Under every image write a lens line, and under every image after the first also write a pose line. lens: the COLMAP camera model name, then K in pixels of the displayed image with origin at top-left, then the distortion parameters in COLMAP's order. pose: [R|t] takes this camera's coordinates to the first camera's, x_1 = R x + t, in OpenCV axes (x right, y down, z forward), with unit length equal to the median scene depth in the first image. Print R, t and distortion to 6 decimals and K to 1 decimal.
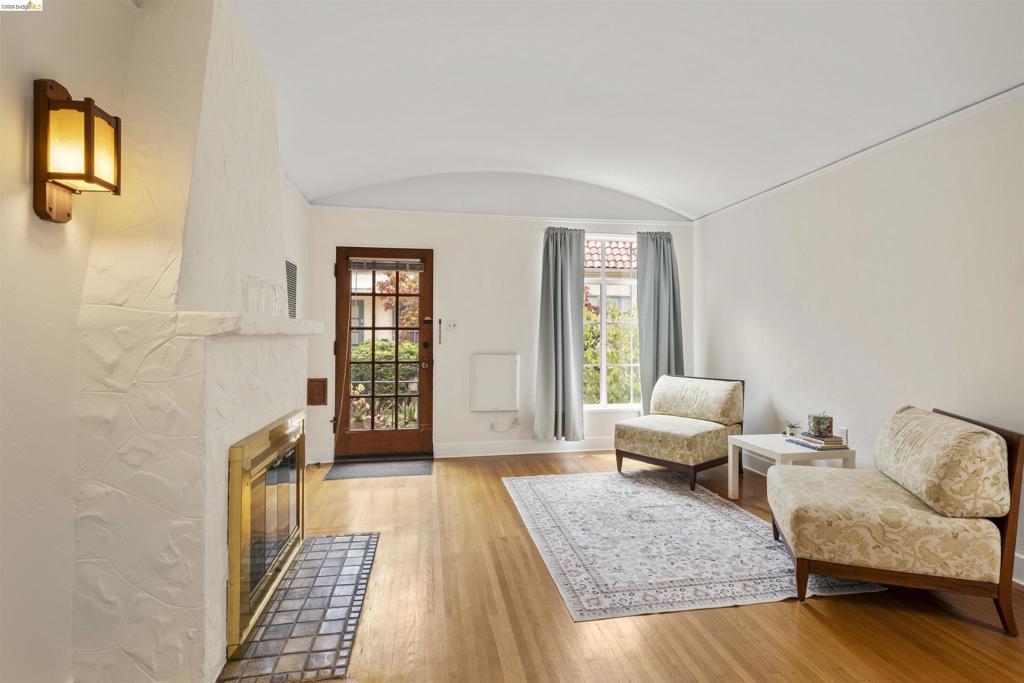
lens RADIAL K [[501.7, 0, 513.0], [0, 501.7, 325.8], [0, 0, 1]] dist [0.000427, -0.000484]
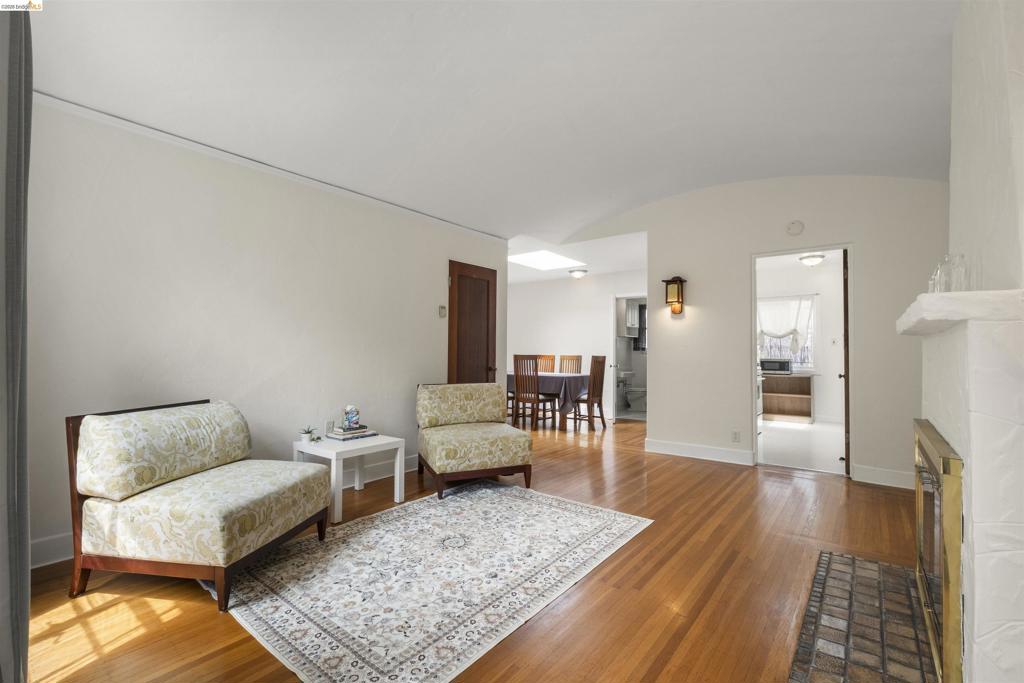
lens RADIAL K [[446.7, 0, 518.9], [0, 446.7, 345.0], [0, 0, 1]] dist [0.000706, -0.000251]
pose [[-0.674791, 0.007487, 0.737971, -0.356220], [-0.015959, 0.999567, -0.024733, 0.047666], [-0.737836, -0.028467, -0.674379, 1.293542]]
